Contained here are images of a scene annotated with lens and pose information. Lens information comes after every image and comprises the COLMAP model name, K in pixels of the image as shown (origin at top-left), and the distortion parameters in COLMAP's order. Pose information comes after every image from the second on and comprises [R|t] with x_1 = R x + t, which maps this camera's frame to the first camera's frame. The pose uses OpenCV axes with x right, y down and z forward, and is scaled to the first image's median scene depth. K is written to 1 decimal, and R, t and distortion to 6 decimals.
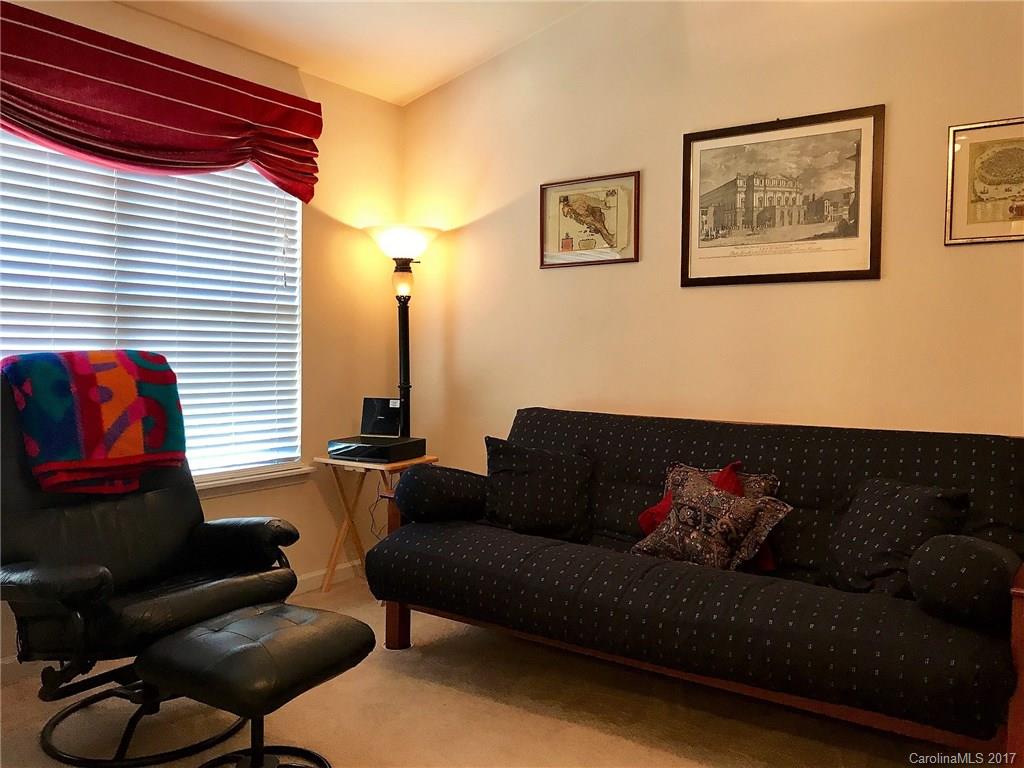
lens RADIAL K [[840.0, 0, 514.4], [0, 840.0, 383.6], [0, 0, 1]] dist [0.050502, -0.041368]
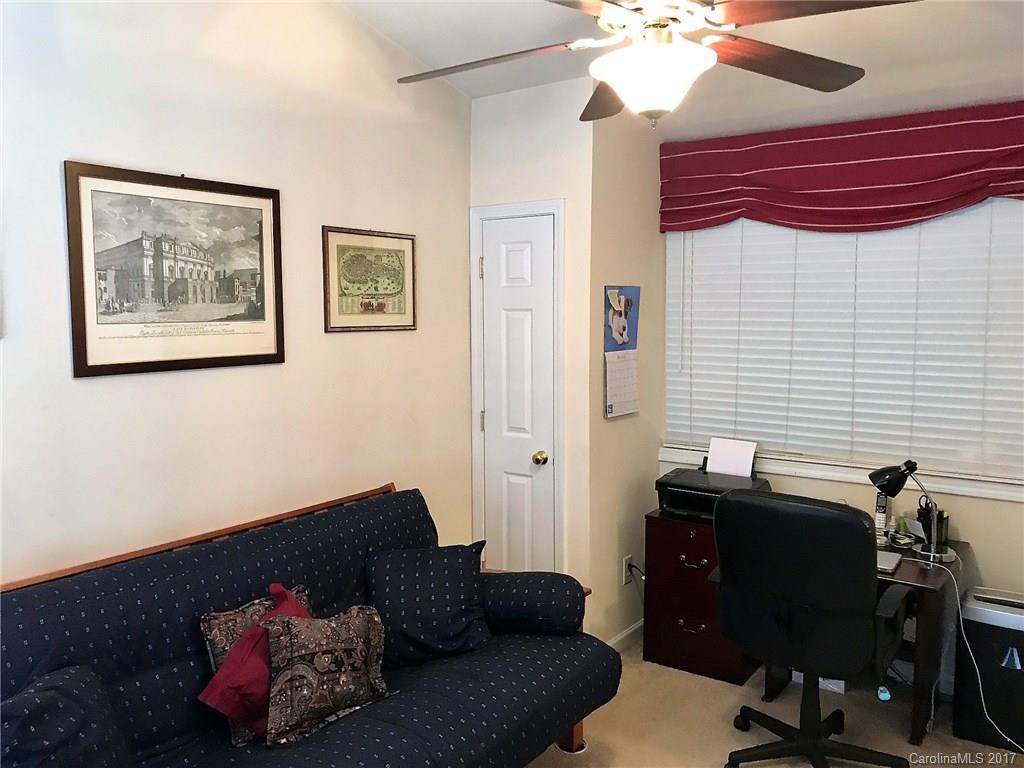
lens RADIAL K [[840.0, 0, 511.8], [0, 840.0, 384.0], [0, 0, 1]] dist [0.050502, -0.041368]
pose [[0.021496, -0.110036, 0.993695, -0.541223], [0.032505, 0.993476, 0.109309, -0.189106], [-0.999240, 0.029950, 0.024933, 0.663708]]
